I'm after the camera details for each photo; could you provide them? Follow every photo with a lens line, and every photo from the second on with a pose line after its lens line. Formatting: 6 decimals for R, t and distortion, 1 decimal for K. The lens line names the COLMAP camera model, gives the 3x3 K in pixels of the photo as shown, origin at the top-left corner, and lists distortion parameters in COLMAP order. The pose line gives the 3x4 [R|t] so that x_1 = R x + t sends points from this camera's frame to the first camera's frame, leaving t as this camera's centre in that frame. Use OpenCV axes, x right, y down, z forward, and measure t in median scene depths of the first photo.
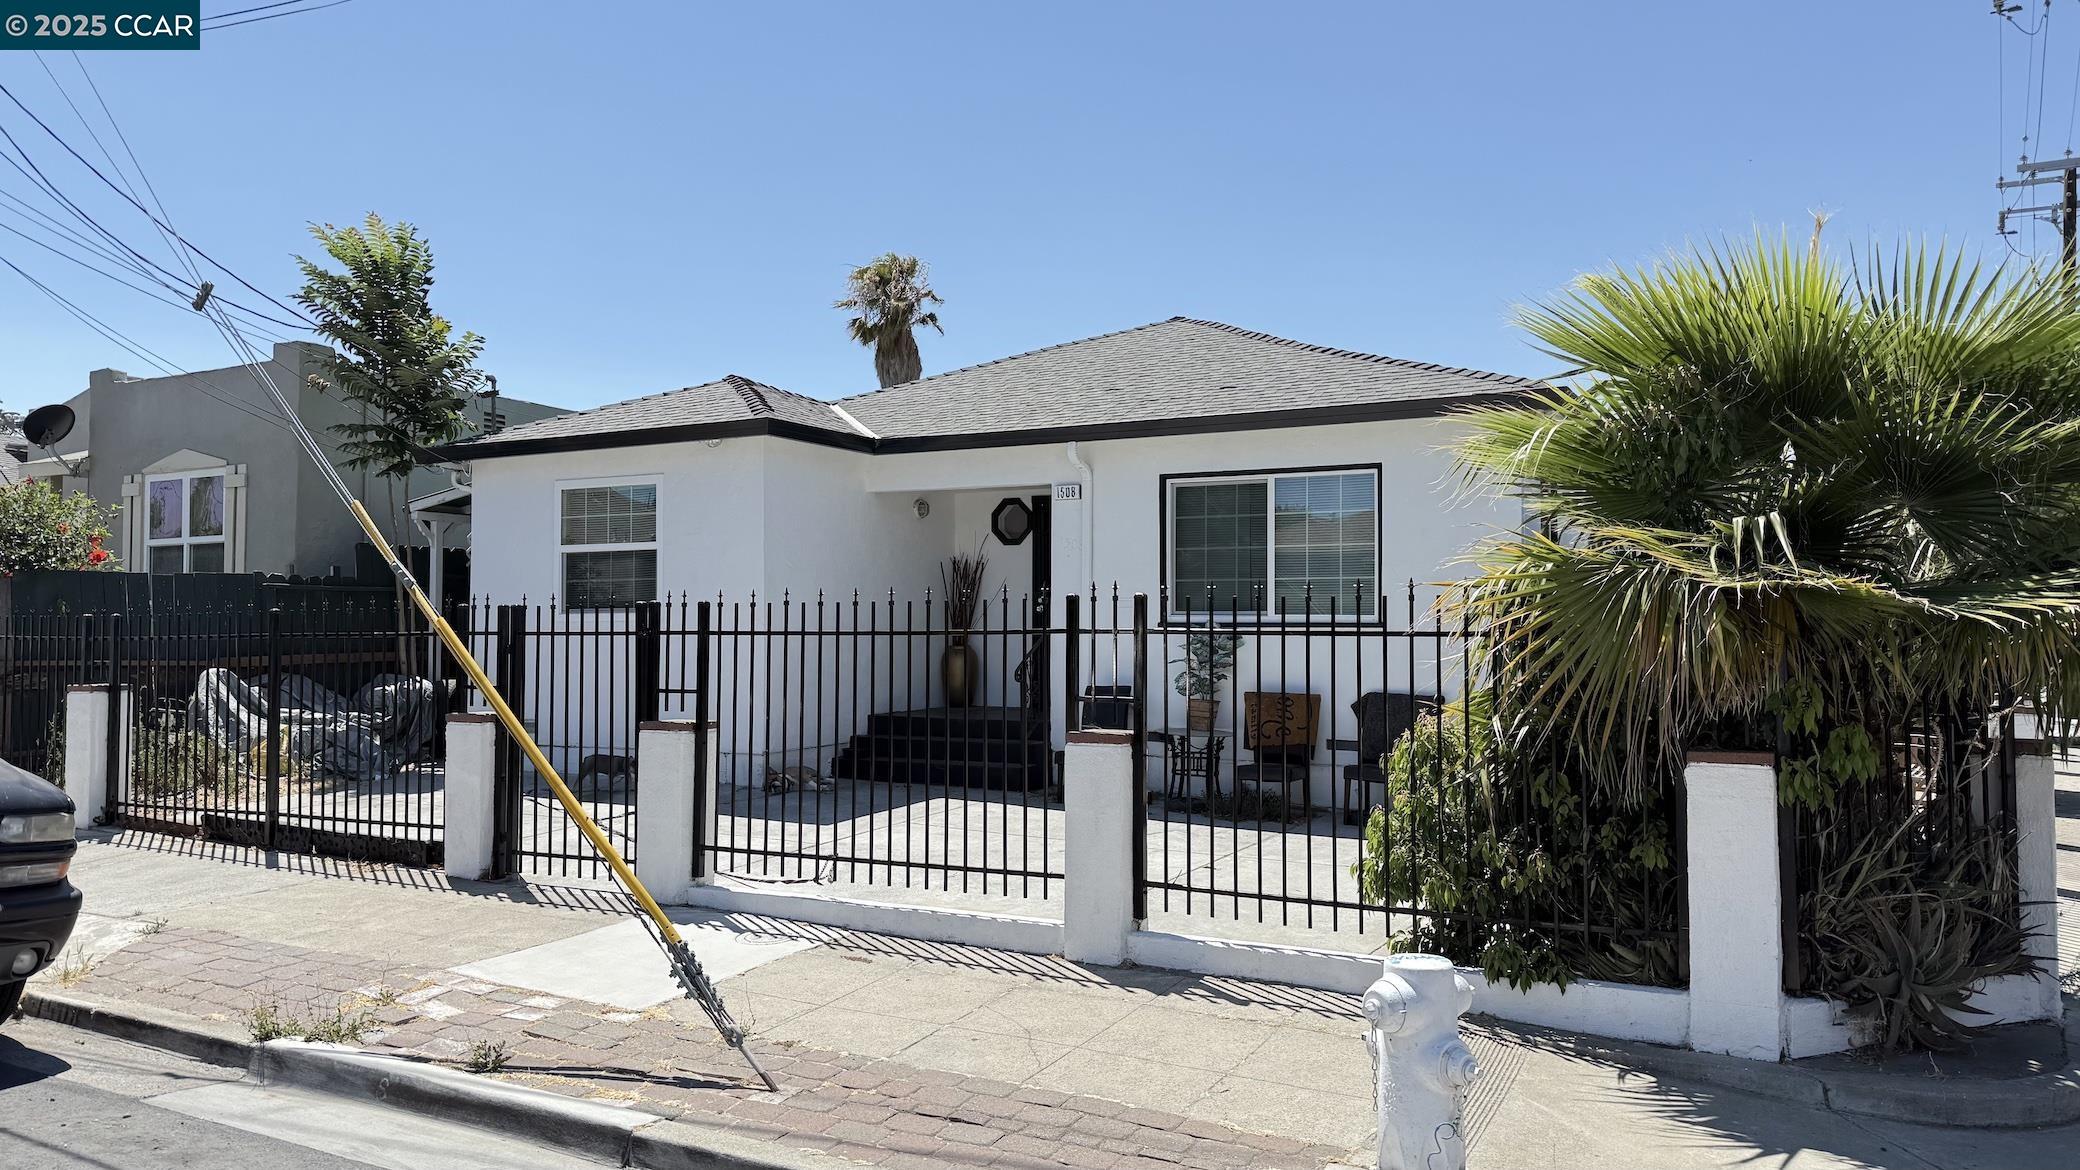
lens RADIAL K [[1458.8, 0, 1042.9], [0, 1458.8, 626.0], [0, 0, 1]] dist [0.003880, -0.004294]
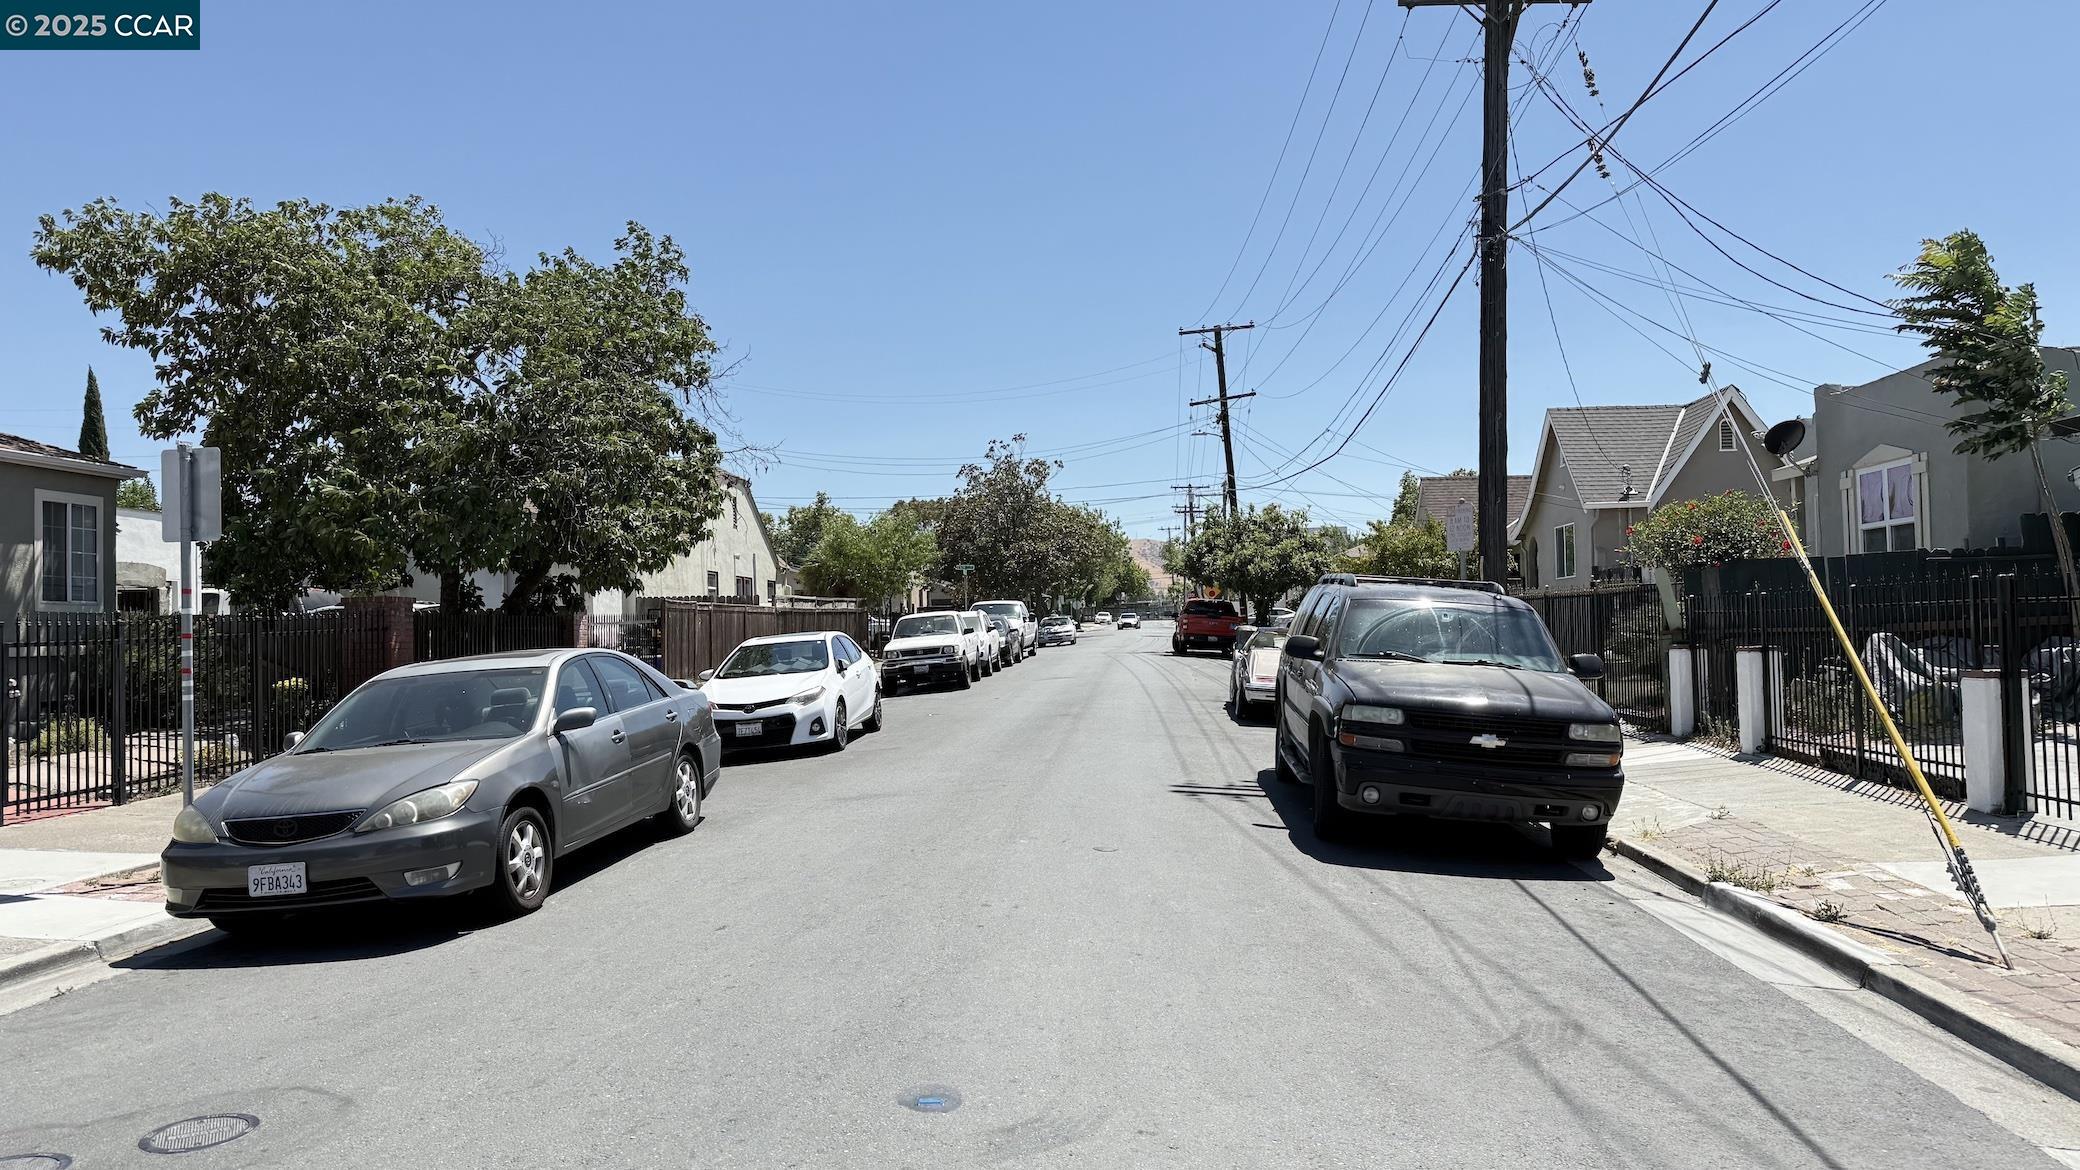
lens RADIAL K [[1467.2, 0, 1040.4], [0, 1467.2, 584.0], [0, 0, 1]] dist [0.004162, -0.006424]
pose [[0.396410, -0.039485, -0.917224, 0.359351], [0.035111, 0.998996, -0.027831, -0.001866], [0.917402, -0.021172, 0.397398, -0.137062]]
